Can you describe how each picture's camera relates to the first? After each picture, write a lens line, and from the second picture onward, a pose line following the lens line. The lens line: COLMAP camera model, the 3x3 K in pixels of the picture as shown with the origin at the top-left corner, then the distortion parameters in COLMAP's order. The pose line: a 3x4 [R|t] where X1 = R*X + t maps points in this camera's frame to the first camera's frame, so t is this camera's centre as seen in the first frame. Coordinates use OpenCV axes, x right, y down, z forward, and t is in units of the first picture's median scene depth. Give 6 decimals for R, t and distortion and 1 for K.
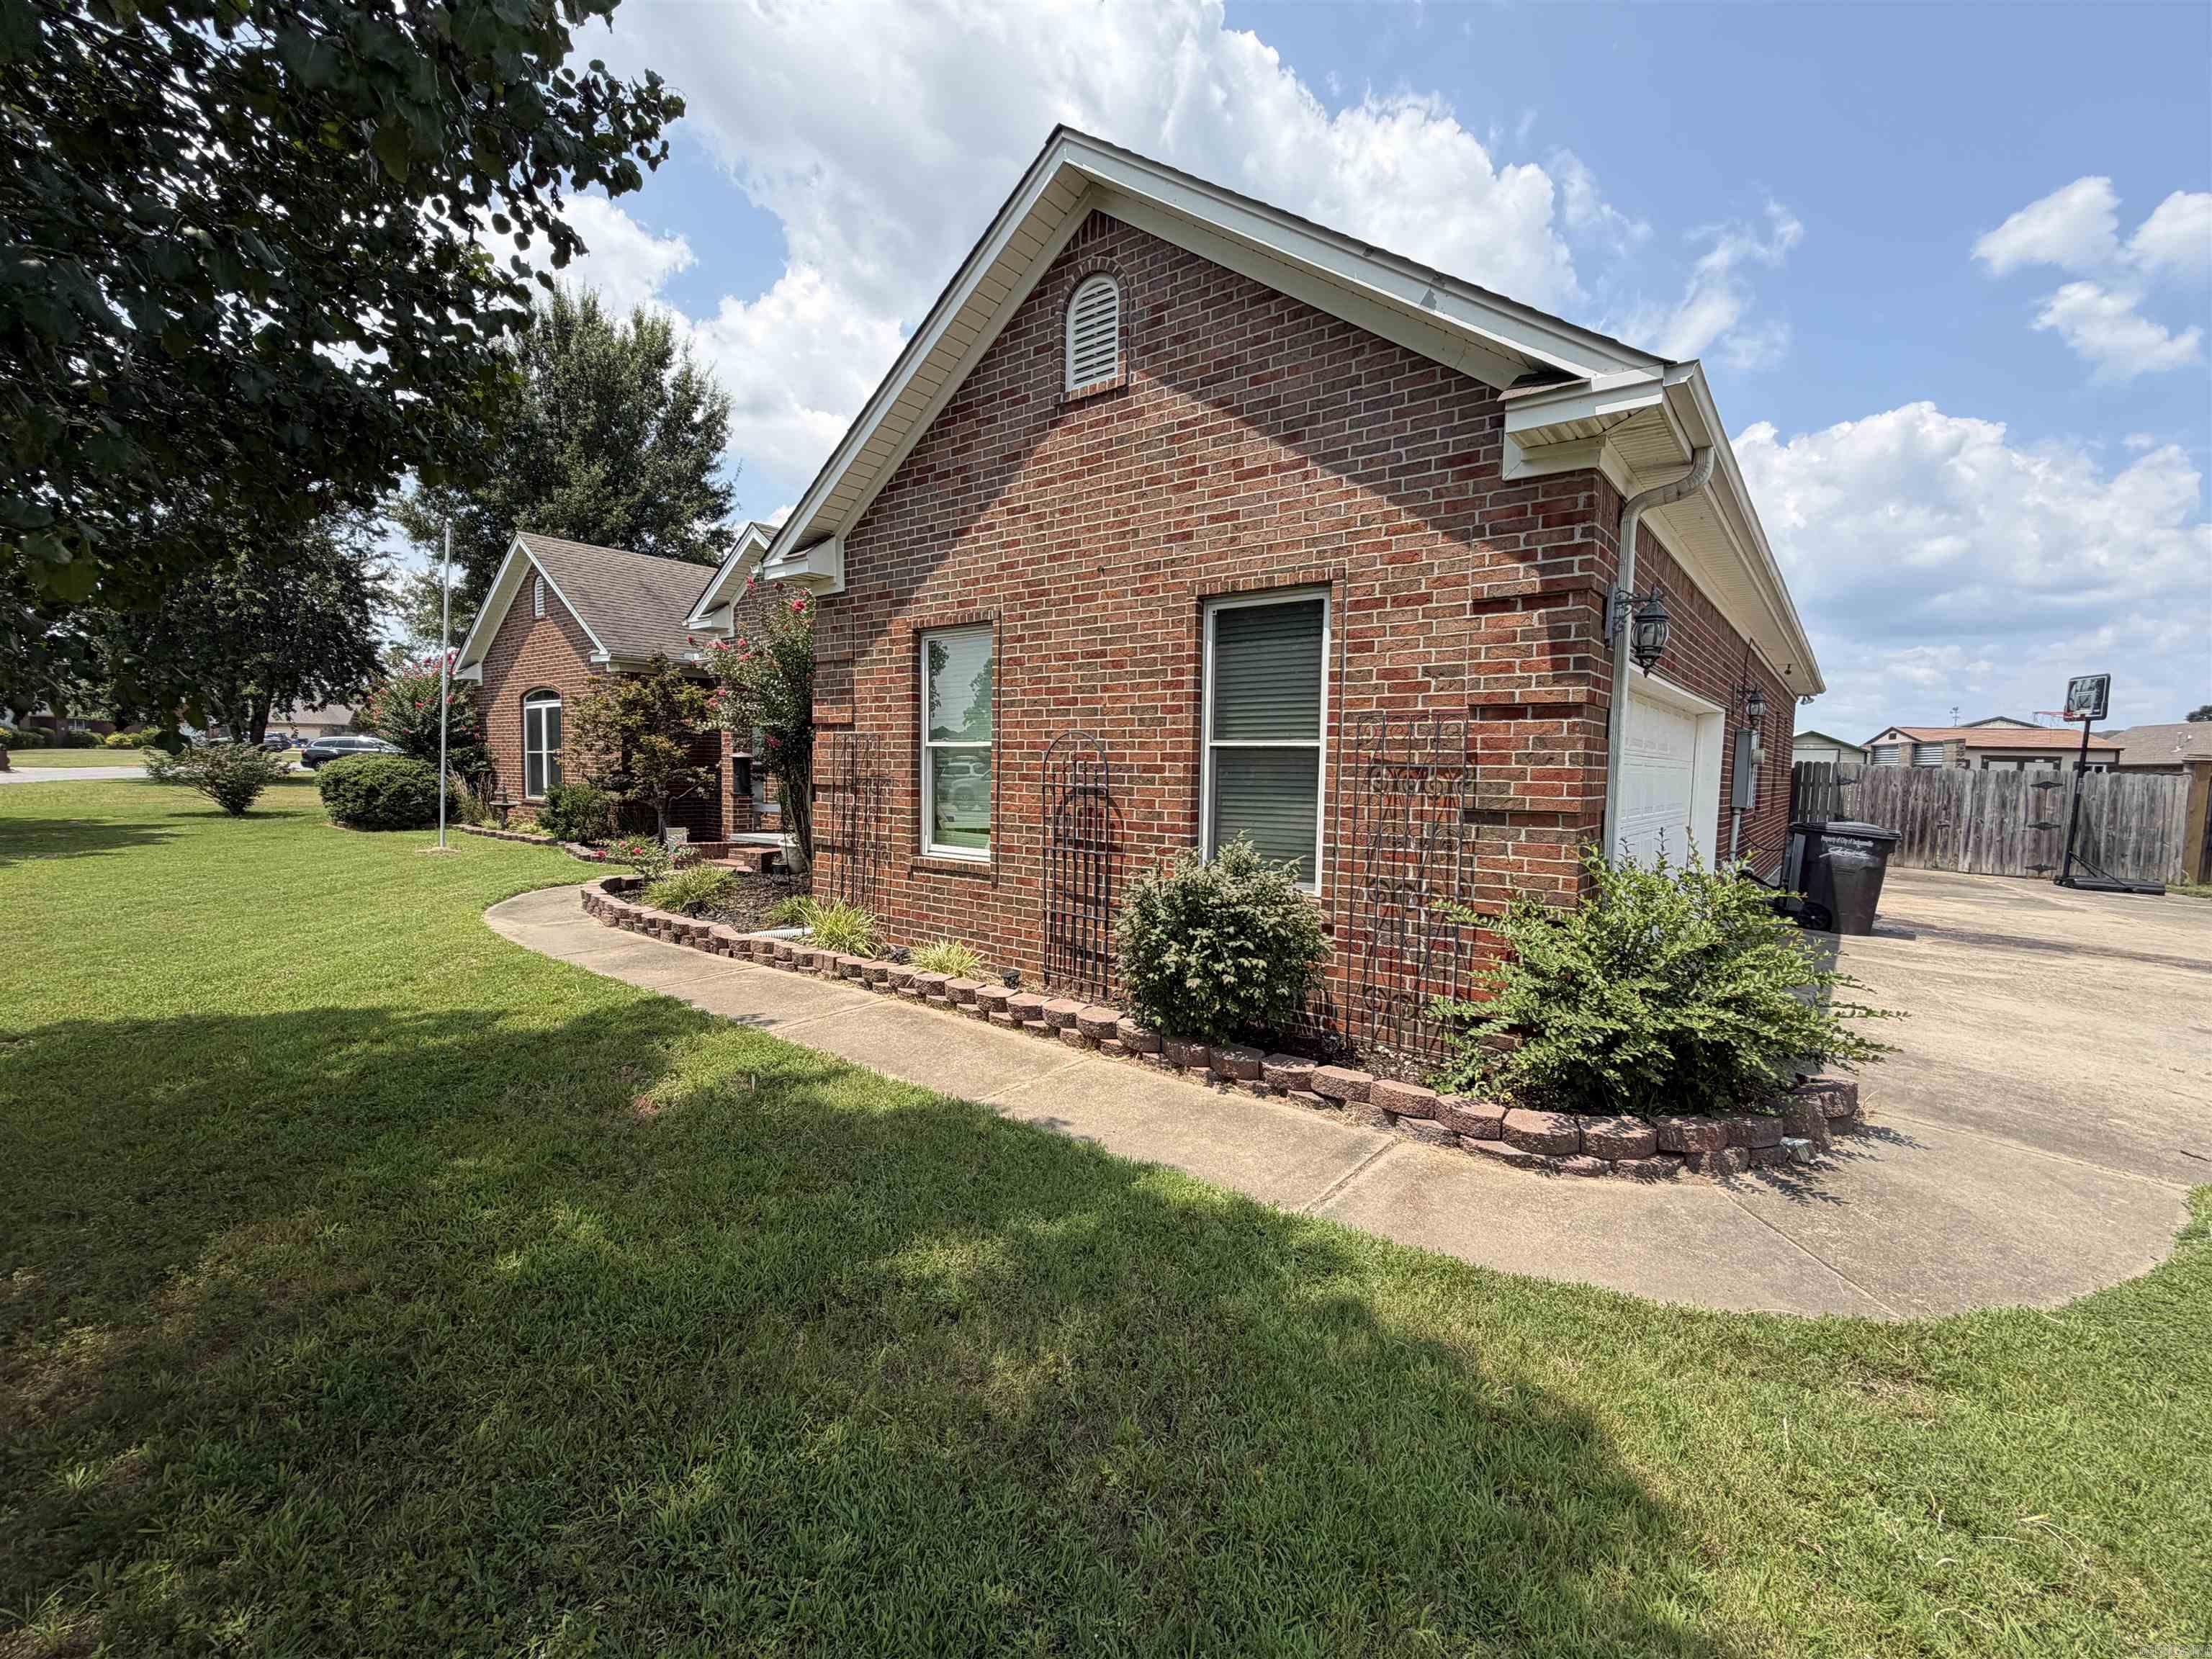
lens RADIAL K [[941.8, 0, 1116.5], [0, 941.8, 832.7], [0, 0, 1]] dist [-0.000409, -0.000215]
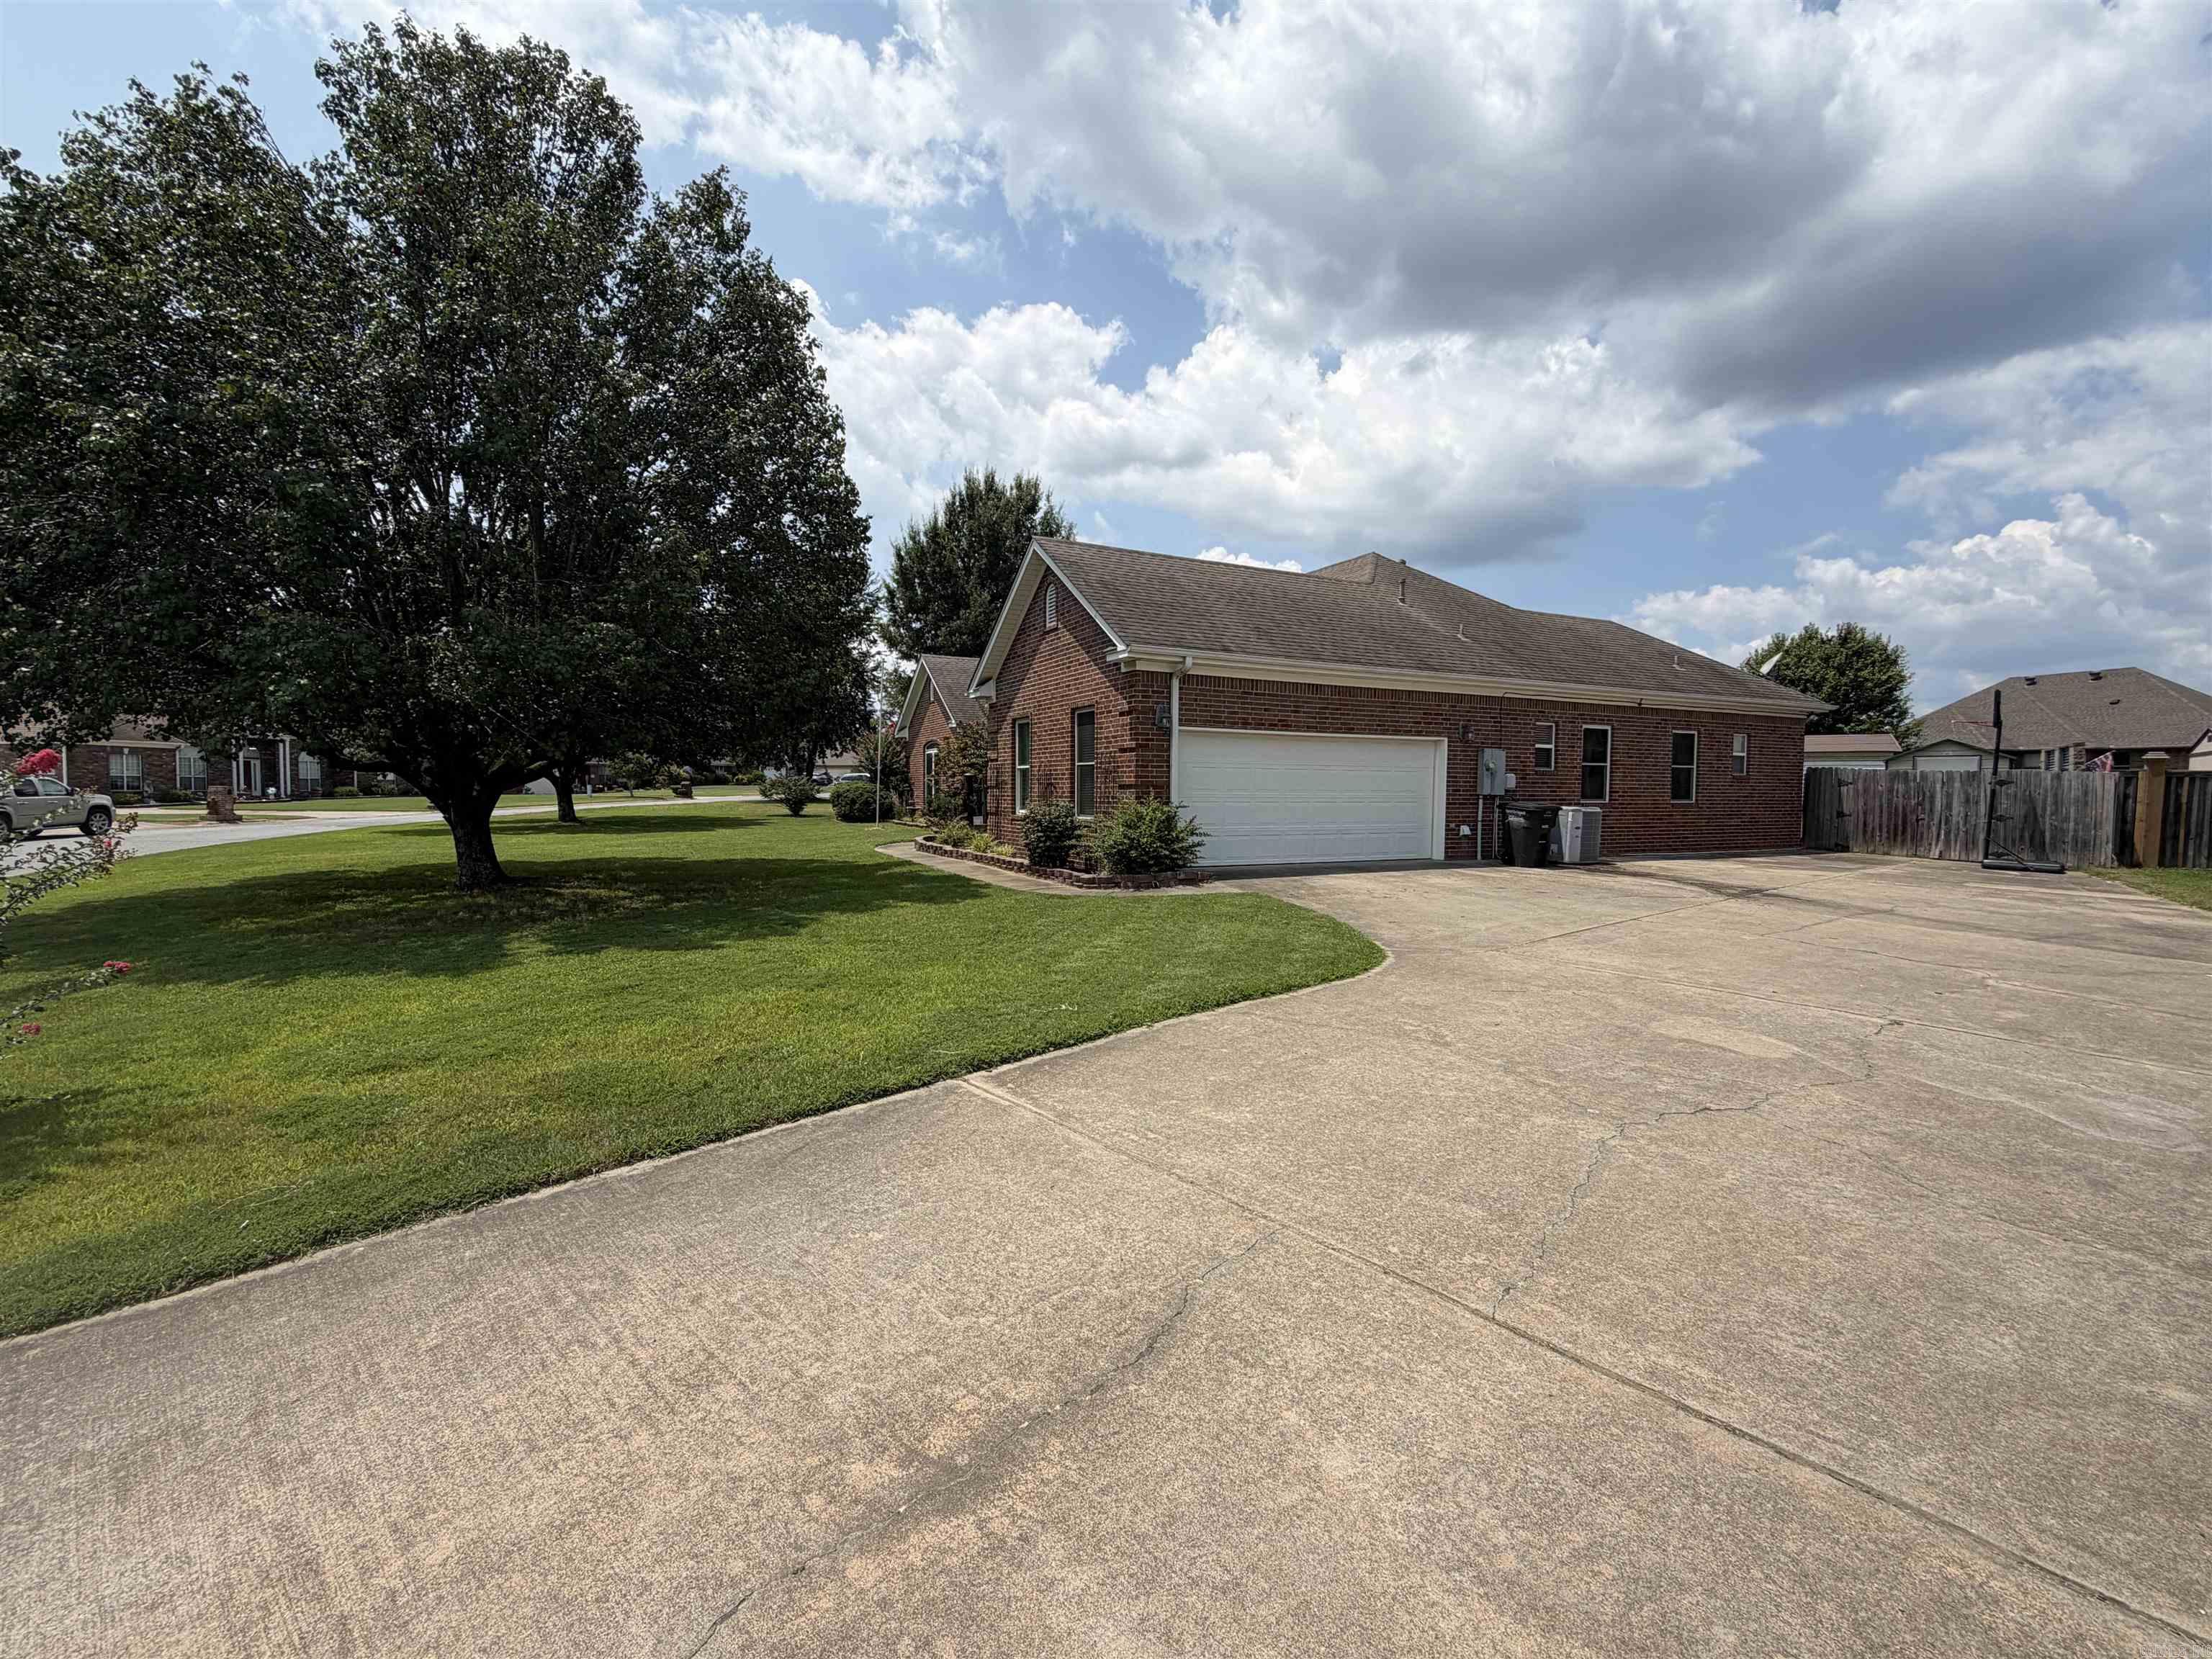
lens RADIAL K [[941.8, 0, 1096.5], [0, 941.8, 828.8], [0, 0, 1]] dist [-0.000409, -0.000215]
pose [[0.901608, 0.005531, -0.432519, 0.471796], [-0.019970, 0.999384, -0.028847, 0.058848], [0.432093, 0.034646, 0.901163, -0.489159]]
